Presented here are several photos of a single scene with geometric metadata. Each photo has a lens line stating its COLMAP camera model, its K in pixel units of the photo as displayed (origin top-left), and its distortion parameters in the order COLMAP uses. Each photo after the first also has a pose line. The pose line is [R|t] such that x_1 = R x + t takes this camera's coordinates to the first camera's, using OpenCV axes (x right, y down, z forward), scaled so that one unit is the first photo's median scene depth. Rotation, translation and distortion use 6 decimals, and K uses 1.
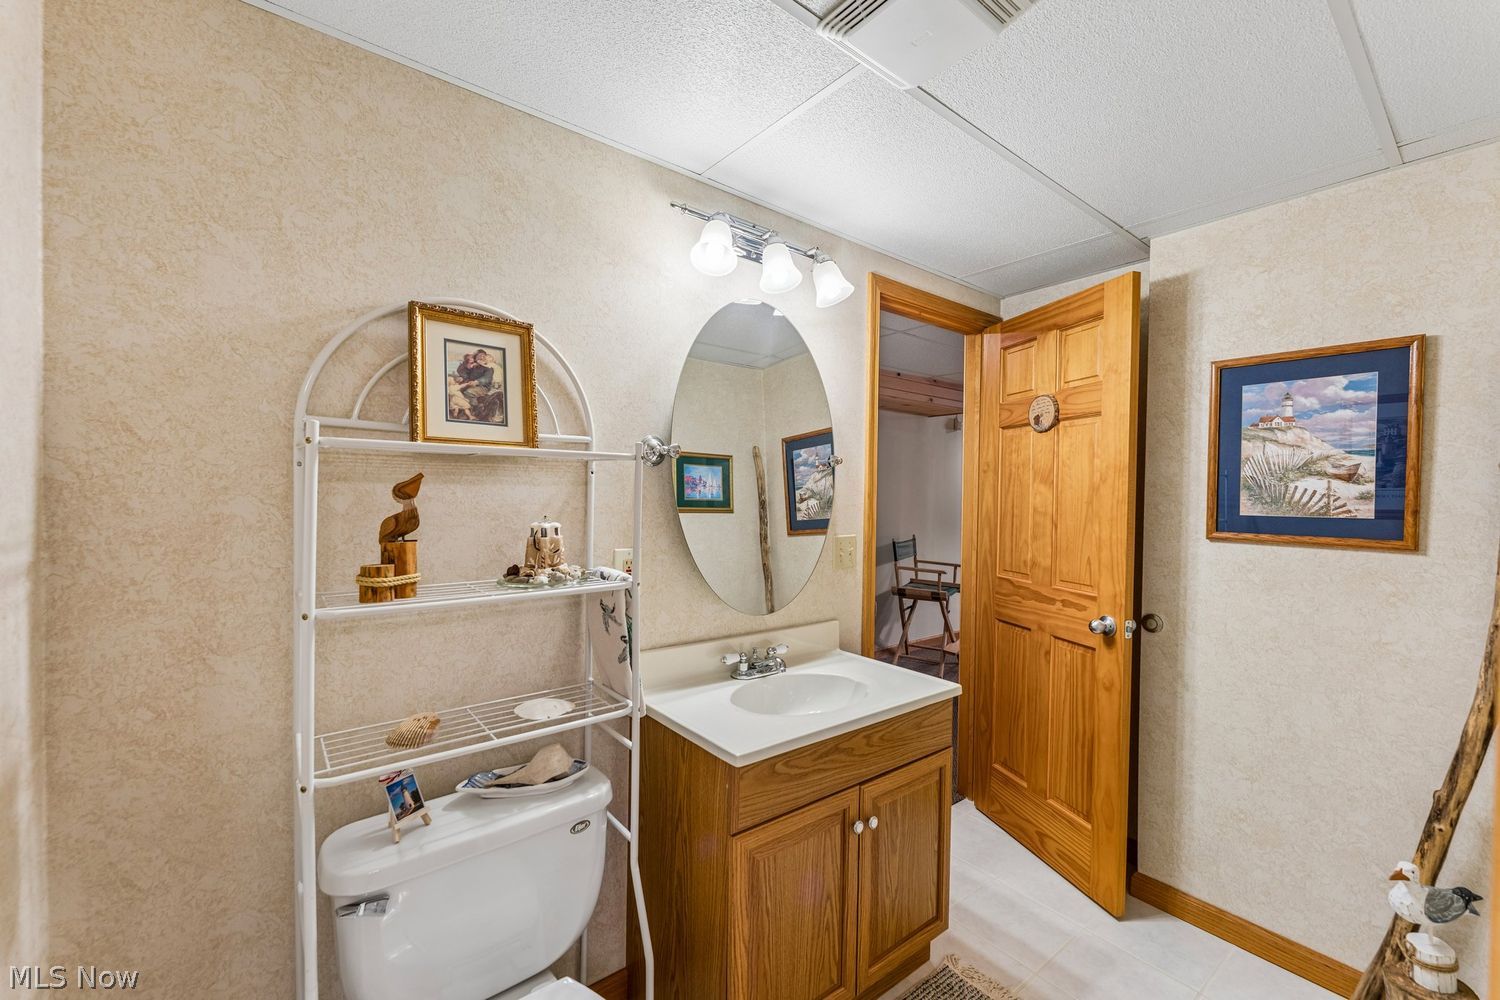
lens RADIAL K [[612.0, 0, 754.0], [0, 612.0, 502.7], [0, 0, 1]] dist [-0.000435, -0.000040]
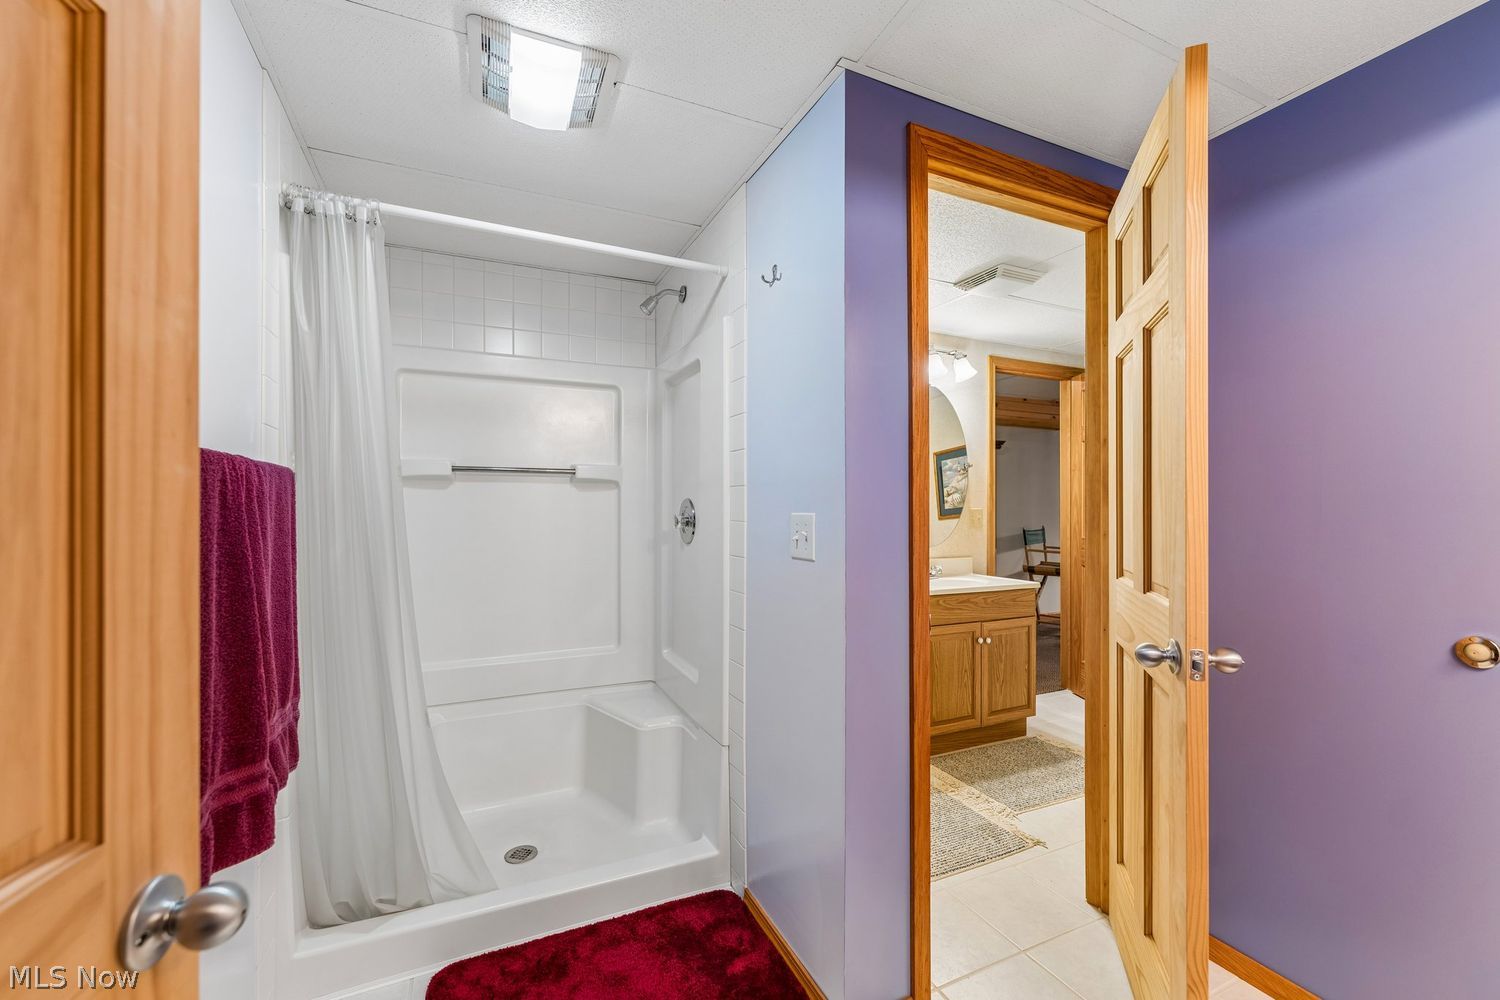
lens RADIAL K [[612.0, 0, 754.0], [0, 612.0, 502.7], [0, 0, 1]] dist [-0.000435, -0.000040]
pose [[0.974210, -0.014966, -0.225148, -0.067415], [0.009912, 0.999673, -0.023562, 0.067997], [0.225427, 0.020723, 0.974040, -0.783972]]
